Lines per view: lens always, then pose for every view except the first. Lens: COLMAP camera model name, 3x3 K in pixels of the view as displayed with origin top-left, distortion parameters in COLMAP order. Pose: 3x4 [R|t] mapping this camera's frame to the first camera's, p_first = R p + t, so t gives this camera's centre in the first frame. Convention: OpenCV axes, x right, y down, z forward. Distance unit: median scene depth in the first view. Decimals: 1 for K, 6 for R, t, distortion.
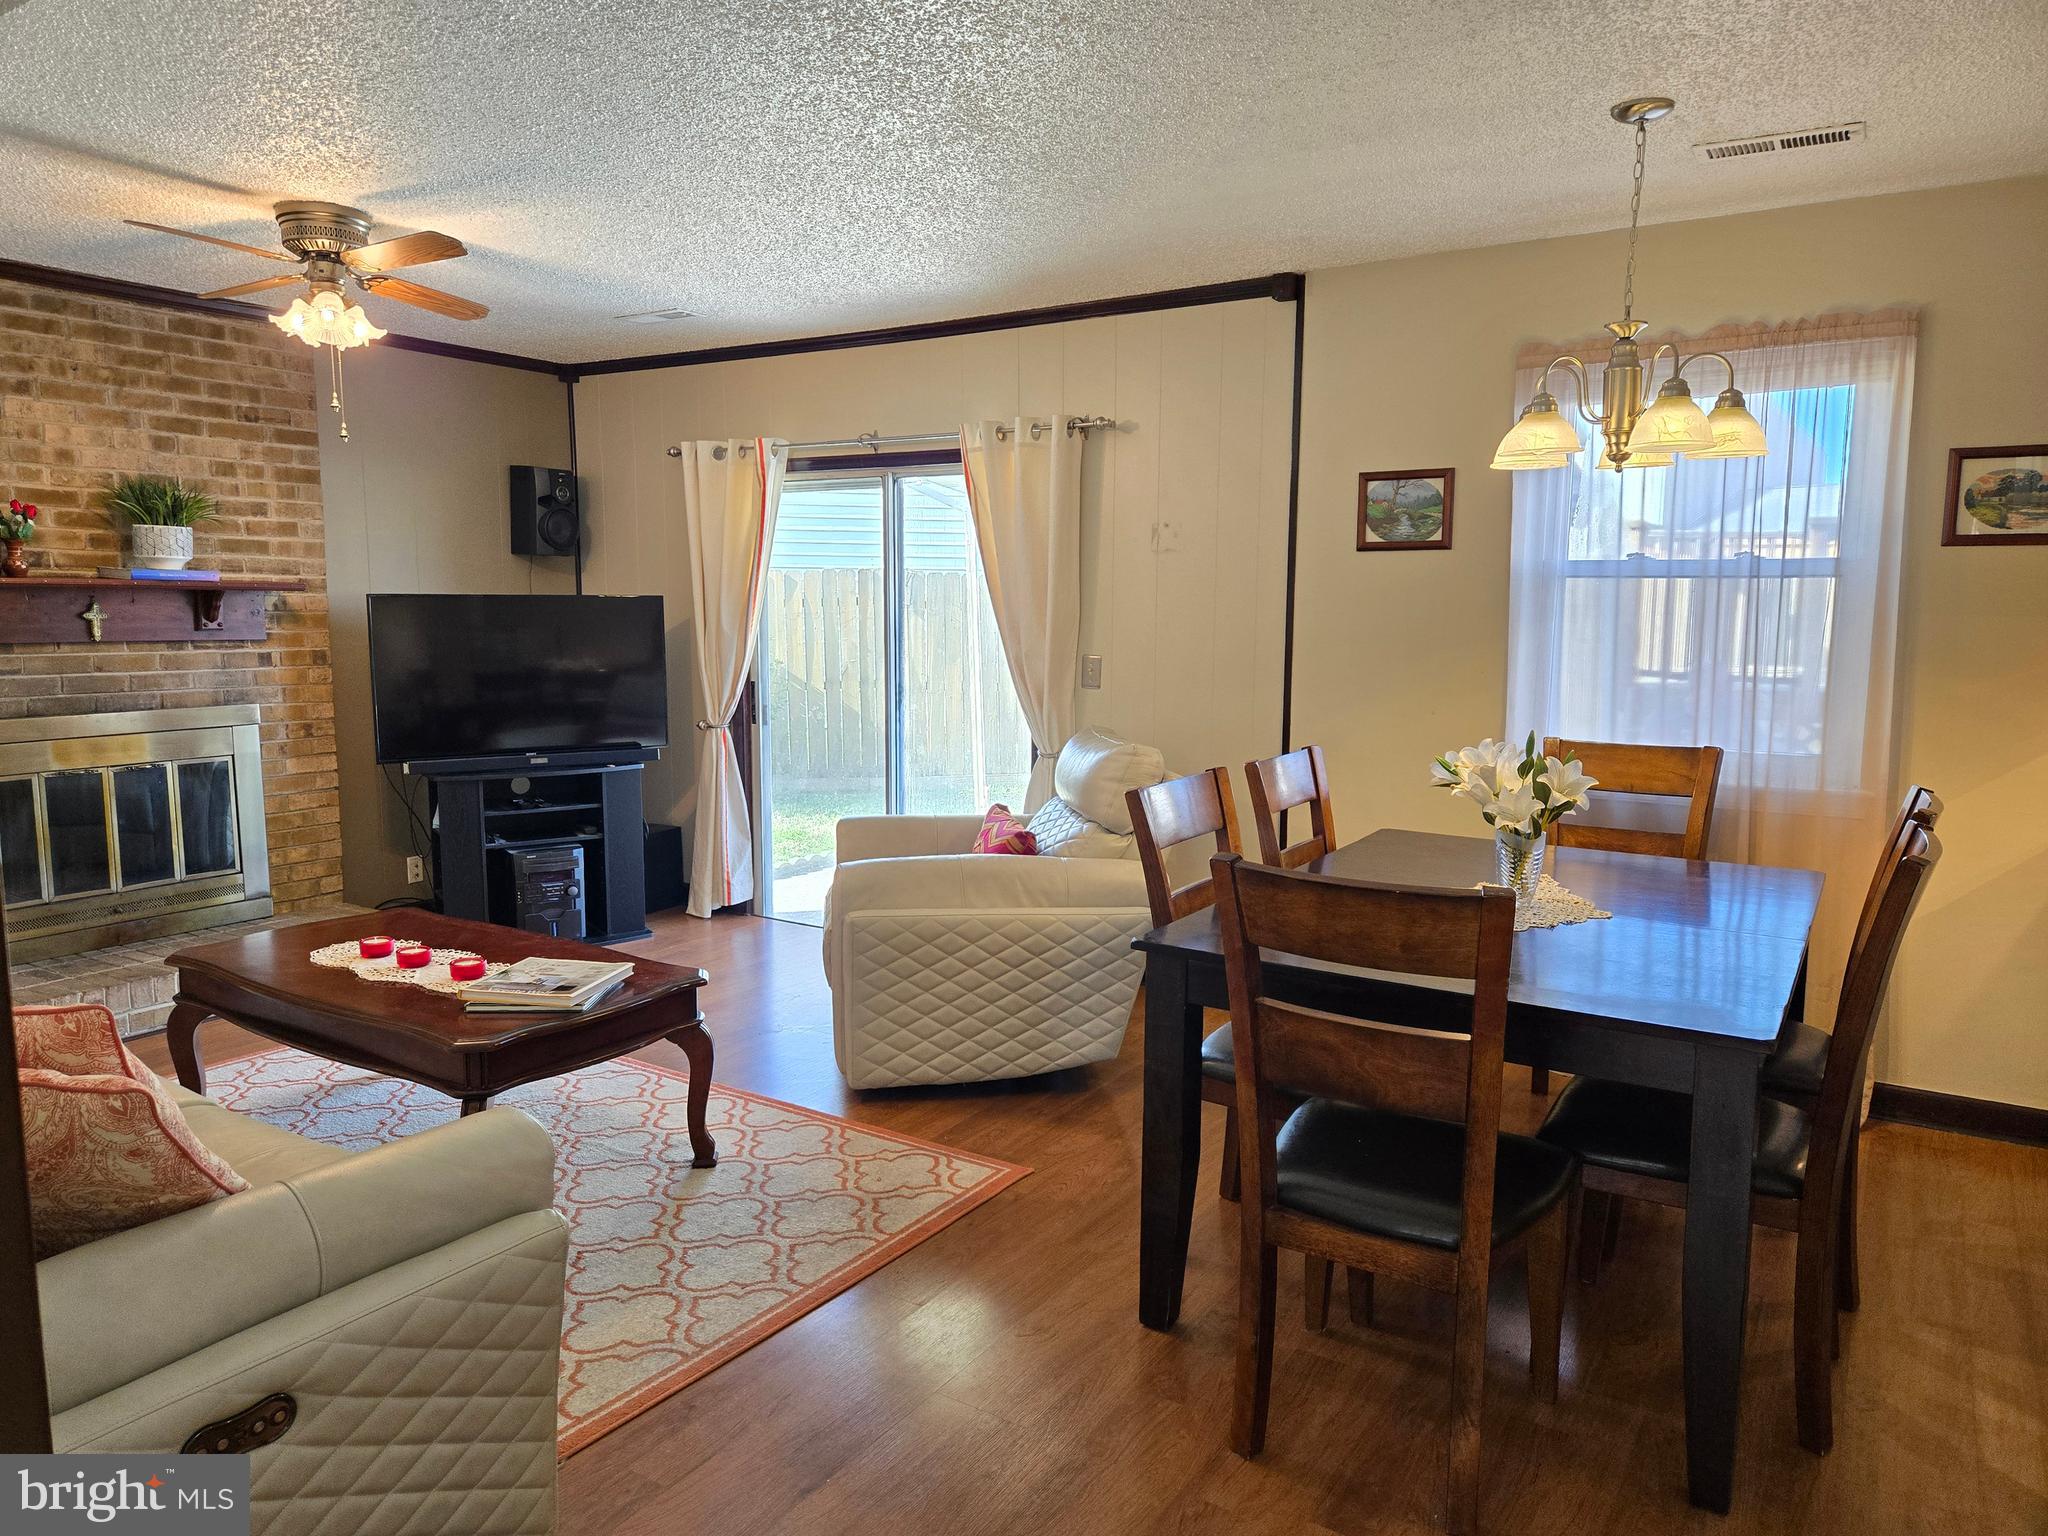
lens RADIAL K [[1372.1, 0, 1026.3], [0, 1372.1, 767.9], [0, 0, 1]] dist [0.071863, -0.064255]
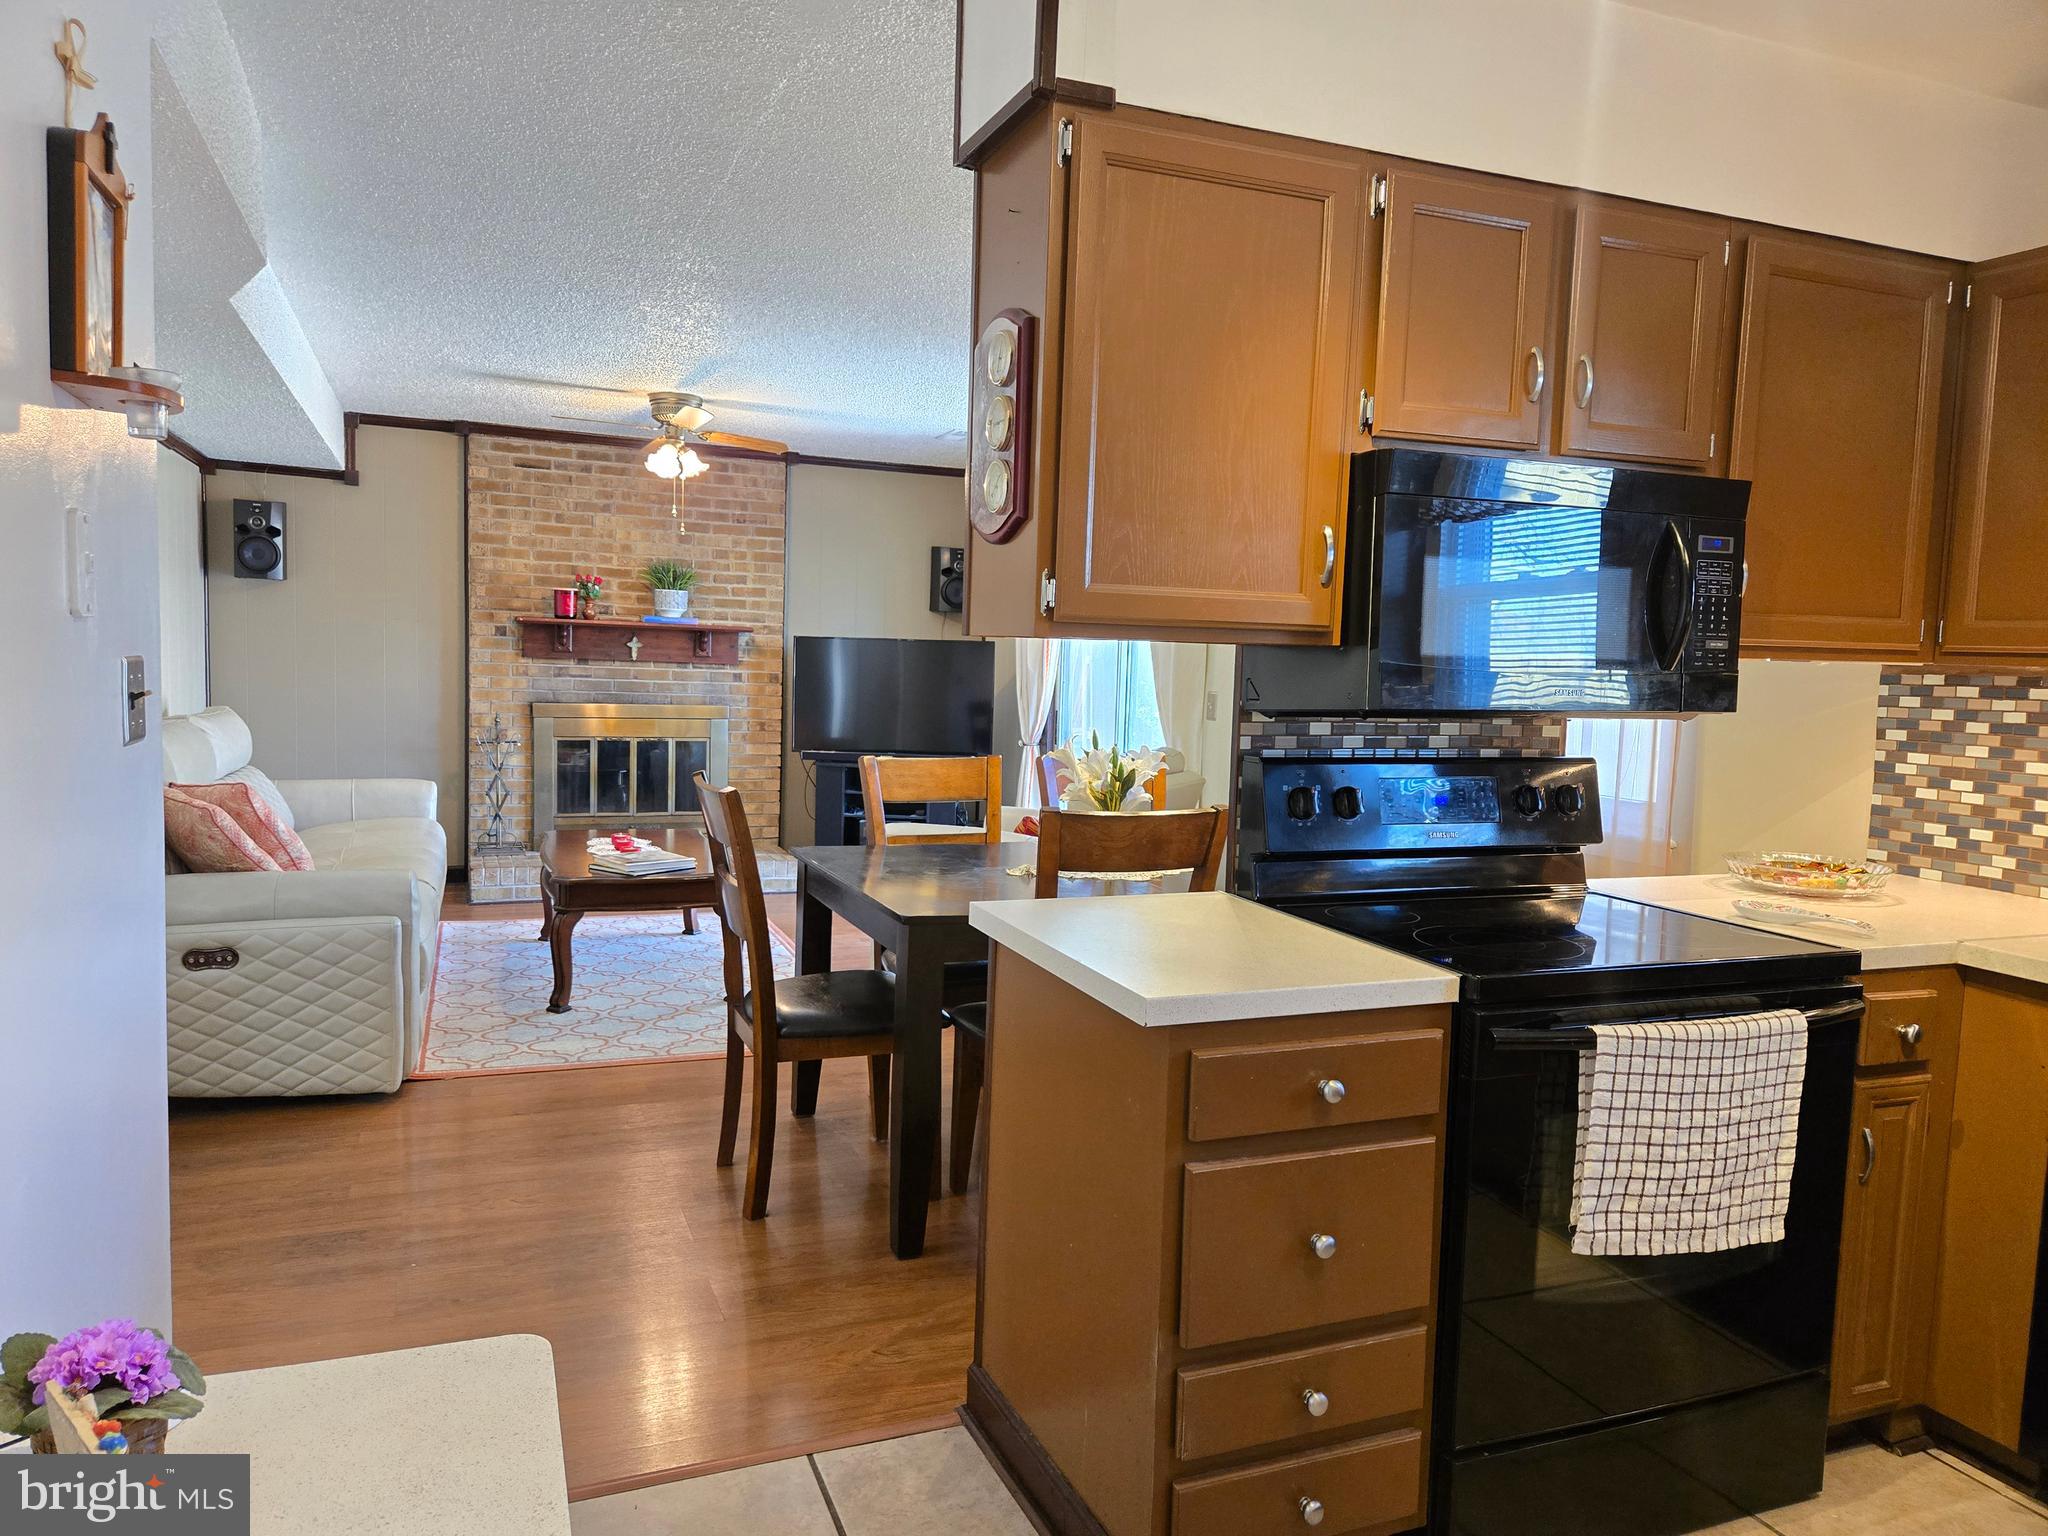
lens RADIAL K [[1372.1, 0, 997.3], [0, 1372.1, 757.4], [0, 0, 1]] dist [0.071863, -0.064255]
pose [[0.811877, 0.063582, -0.580356, 0.725273], [-0.098514, 0.994718, -0.028835, 0.031514], [0.575457, 0.080584, 0.813852, -0.067200]]
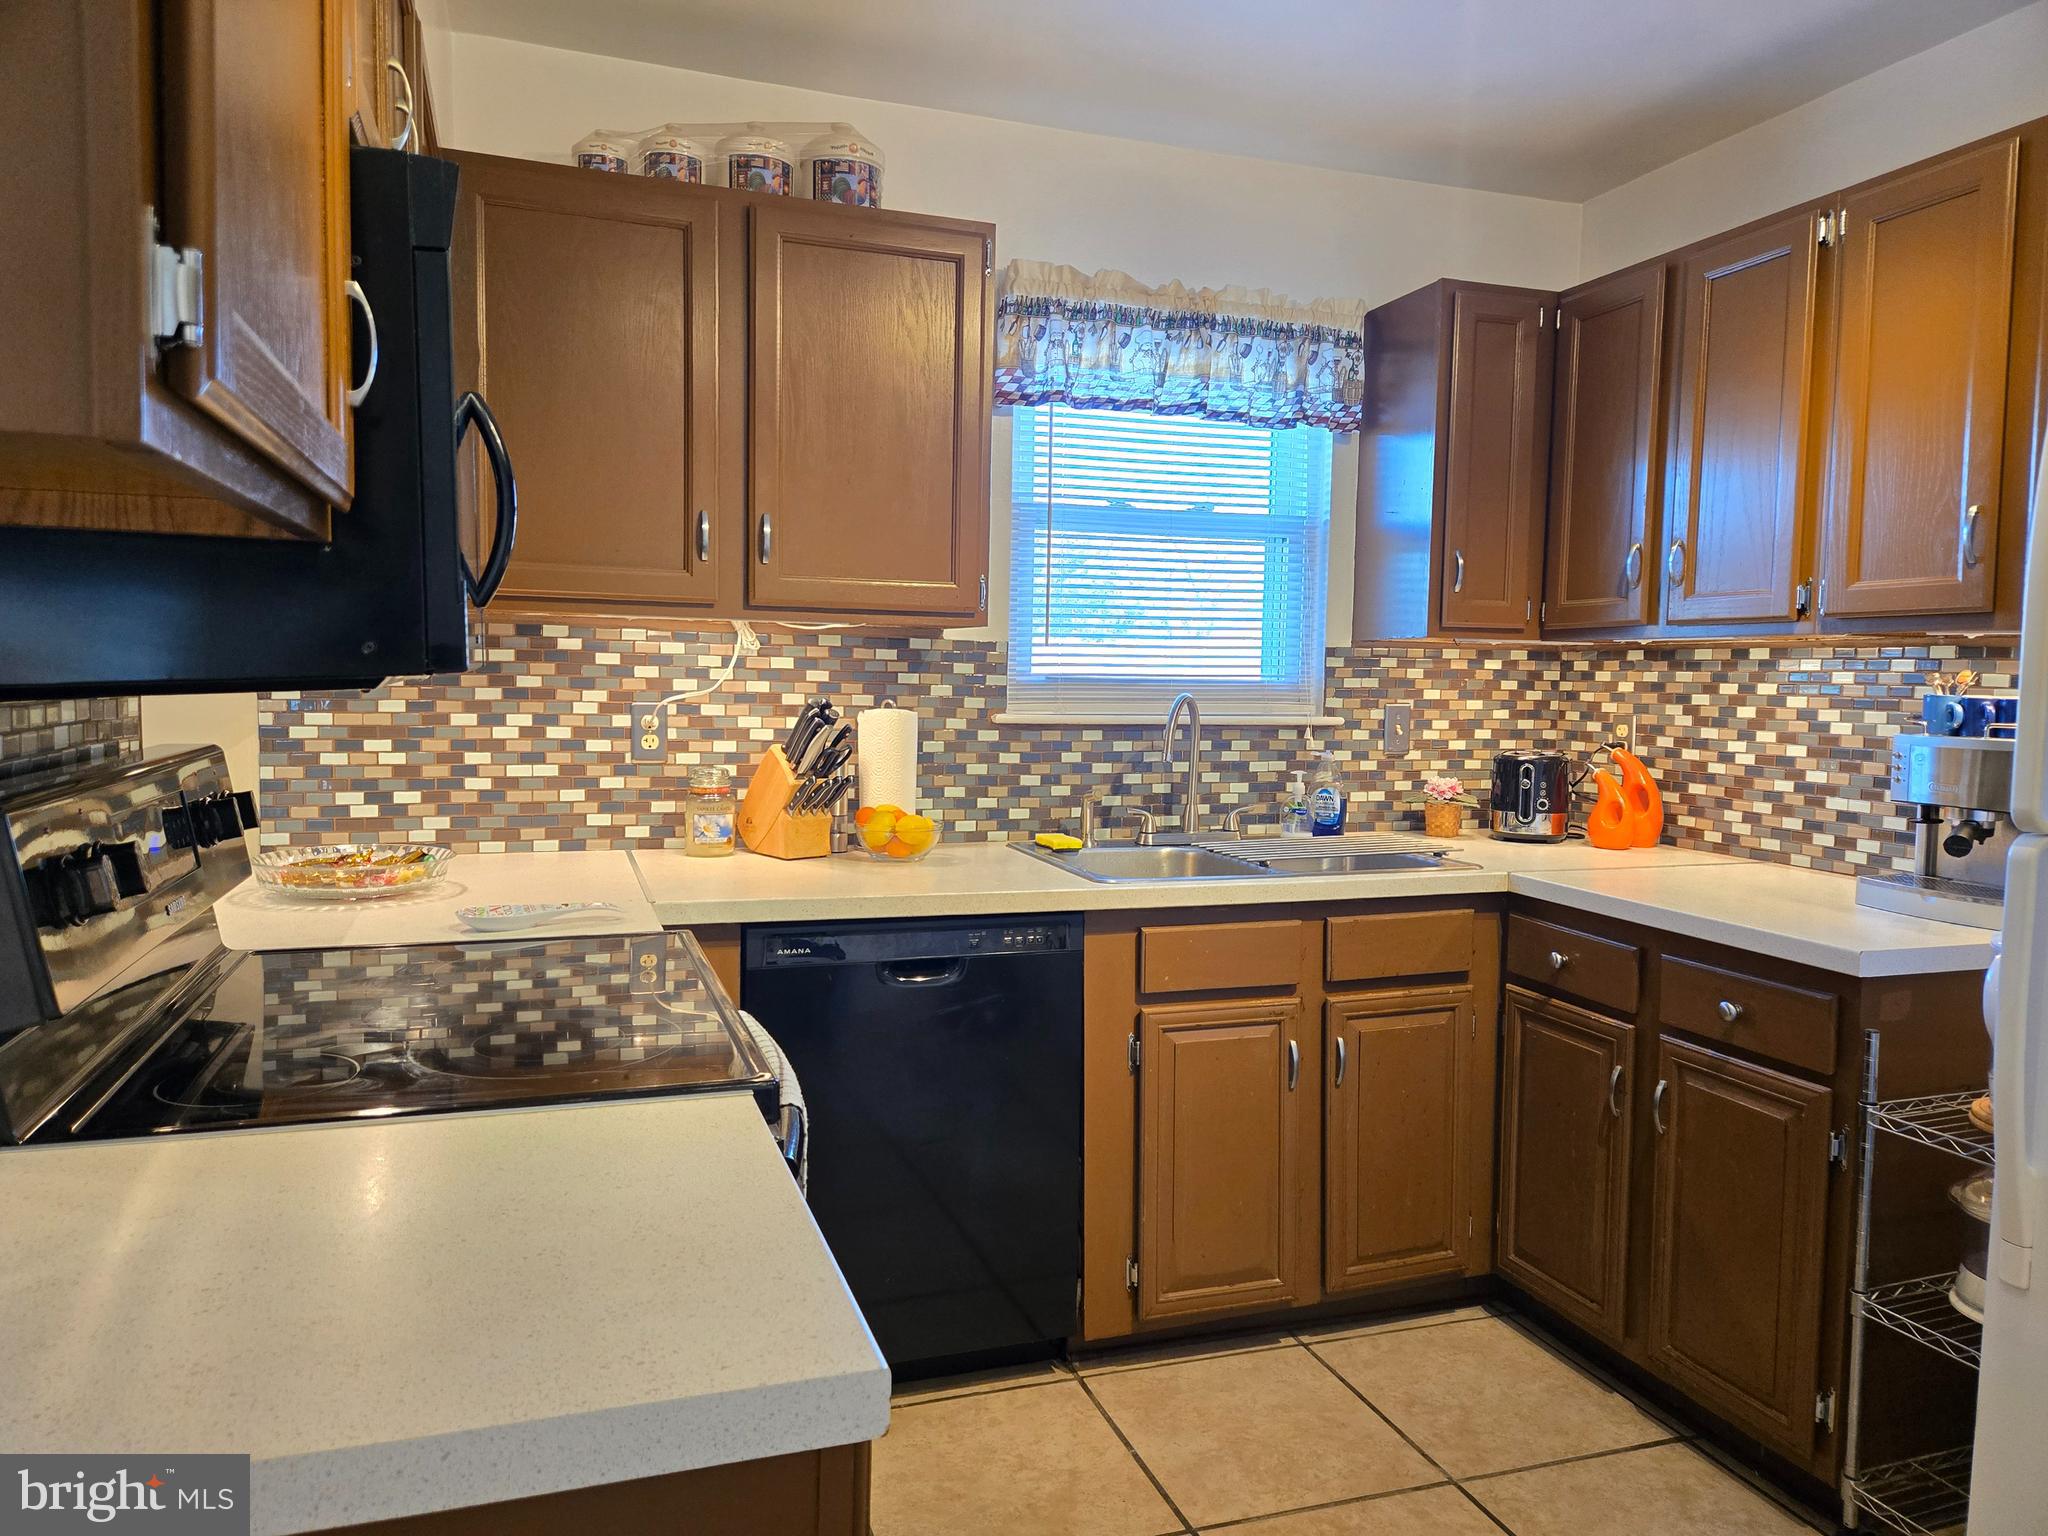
lens RADIAL K [[1372.1, 0, 1006.9], [0, 1372.1, 763.9], [0, 0, 1]] dist [0.071863, -0.064255]
pose [[0.625847, -0.046544, 0.778556, 0.389618], [0.083159, 0.996510, -0.007274, 0.012992], [-0.775500, 0.069296, 0.627533, 0.187675]]
